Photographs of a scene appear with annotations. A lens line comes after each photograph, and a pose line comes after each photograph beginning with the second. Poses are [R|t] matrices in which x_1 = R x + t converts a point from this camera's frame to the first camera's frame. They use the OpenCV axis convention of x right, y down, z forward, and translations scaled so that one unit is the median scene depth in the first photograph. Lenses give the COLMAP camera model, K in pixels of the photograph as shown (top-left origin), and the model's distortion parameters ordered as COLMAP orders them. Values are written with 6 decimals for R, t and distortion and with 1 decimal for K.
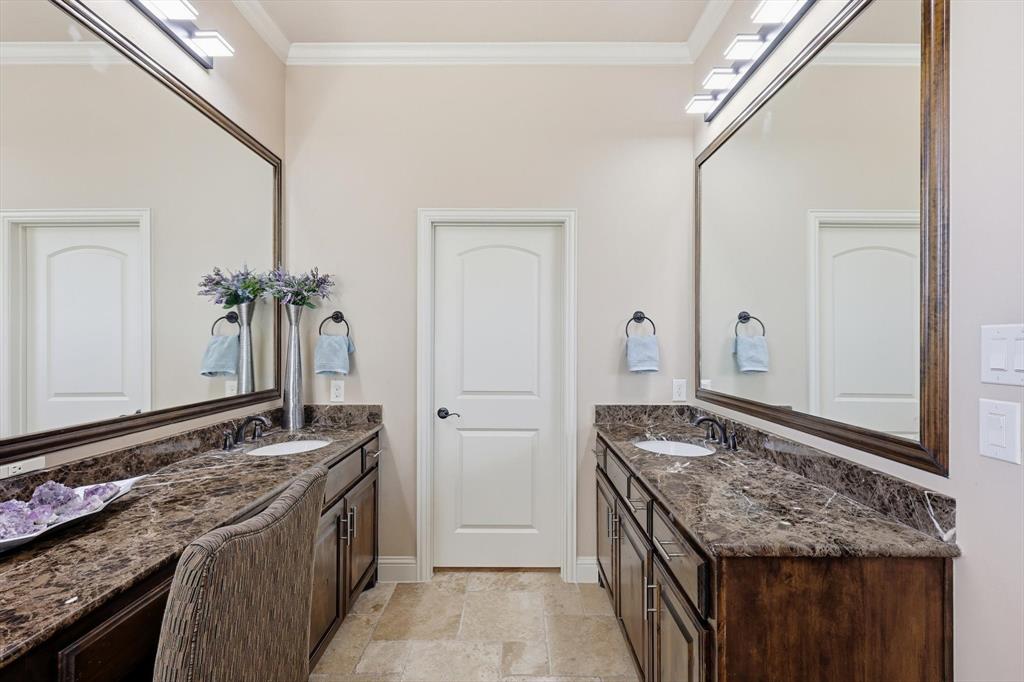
lens RADIAL K [[448.2, 0, 515.8], [0, 448.2, 341.2], [0, 0, 1]] dist [0.000351, 0.000554]
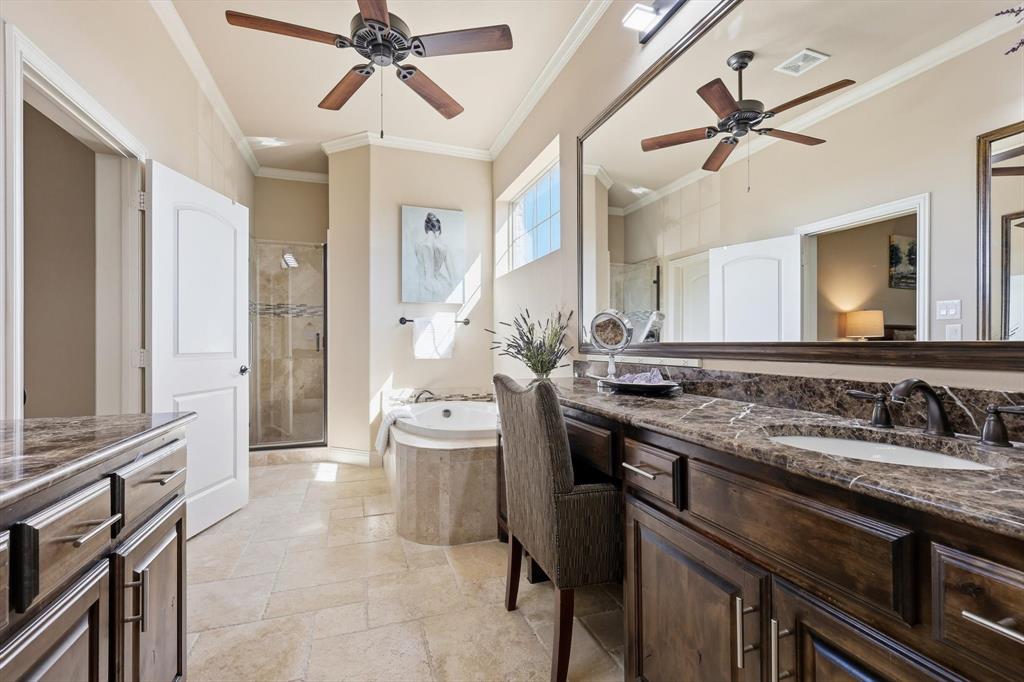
lens RADIAL K [[448.2, 0, 514.8], [0, 448.2, 342.8], [0, 0, 1]] dist [0.000351, 0.000554]
pose [[-0.944659, -0.006786, -0.327983, -0.009250], [-0.003045, 0.999924, -0.011918, 0.114771], [0.328039, -0.010259, -0.944609, 1.125463]]
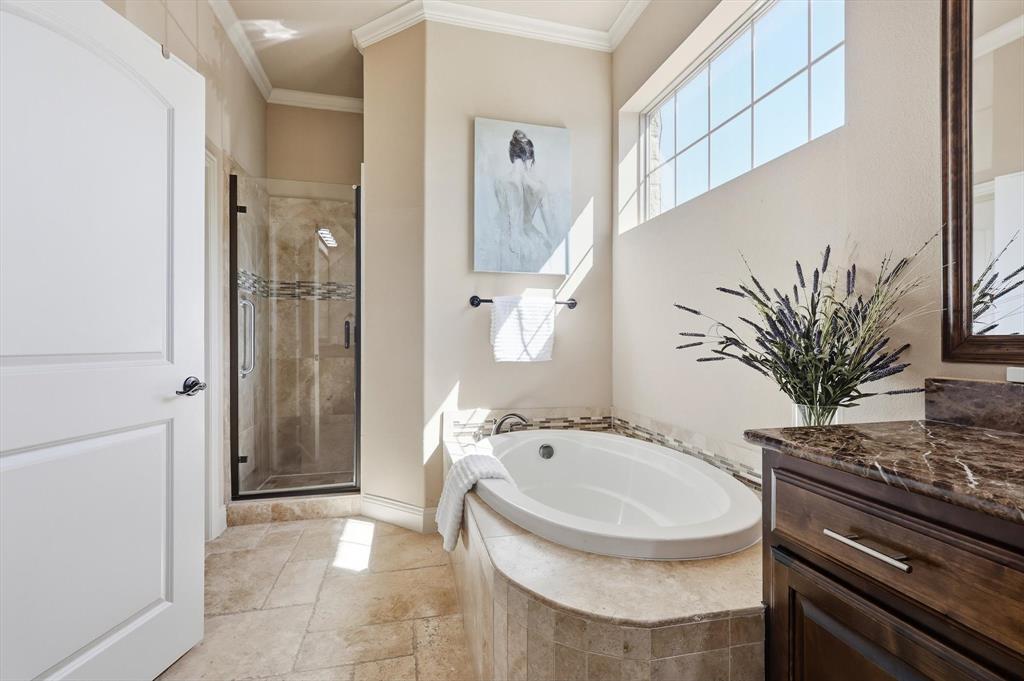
lens RADIAL K [[448.2, 0, 516.8], [0, 448.2, 340.9], [0, 0, 1]] dist [0.000351, 0.000554]
pose [[-0.971012, -0.009748, -0.238833, -0.006456], [-0.008688, 0.999947, -0.005490, 0.112367], [0.238874, -0.003256, -0.971045, 0.420504]]
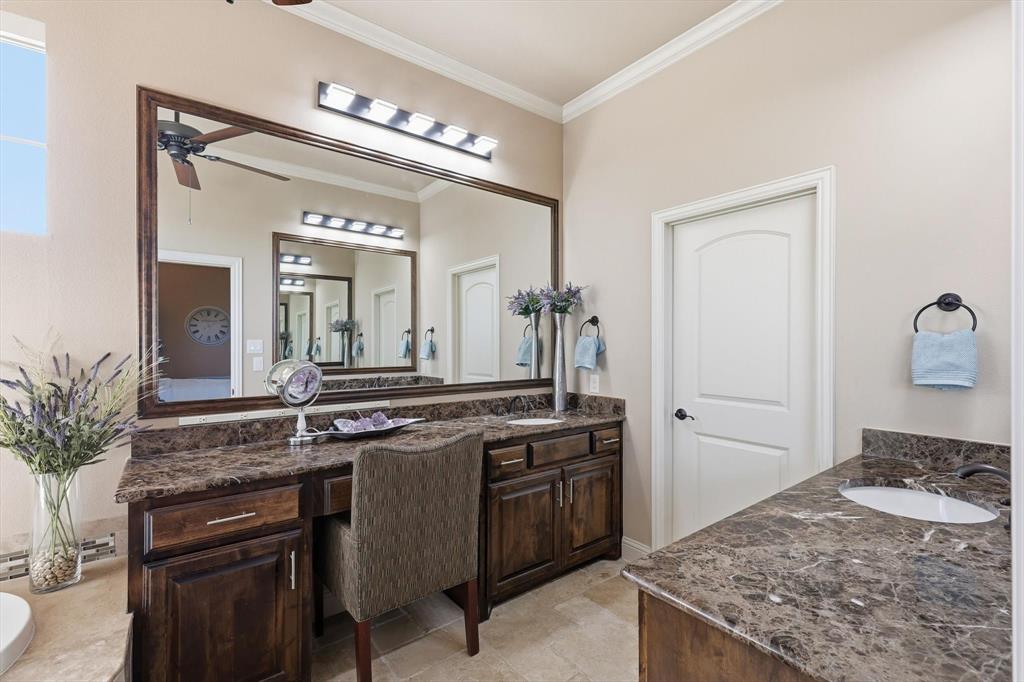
lens RADIAL K [[448.2, 0, 516.0], [0, 448.2, 342.7], [0, 0, 1]] dist [0.000351, 0.000554]
pose [[0.616155, -0.000618, -0.787624, 0.432693], [0.002772, 0.999995, 0.001384, 0.001395], [0.787620, -0.003037, 0.616154, 0.118894]]
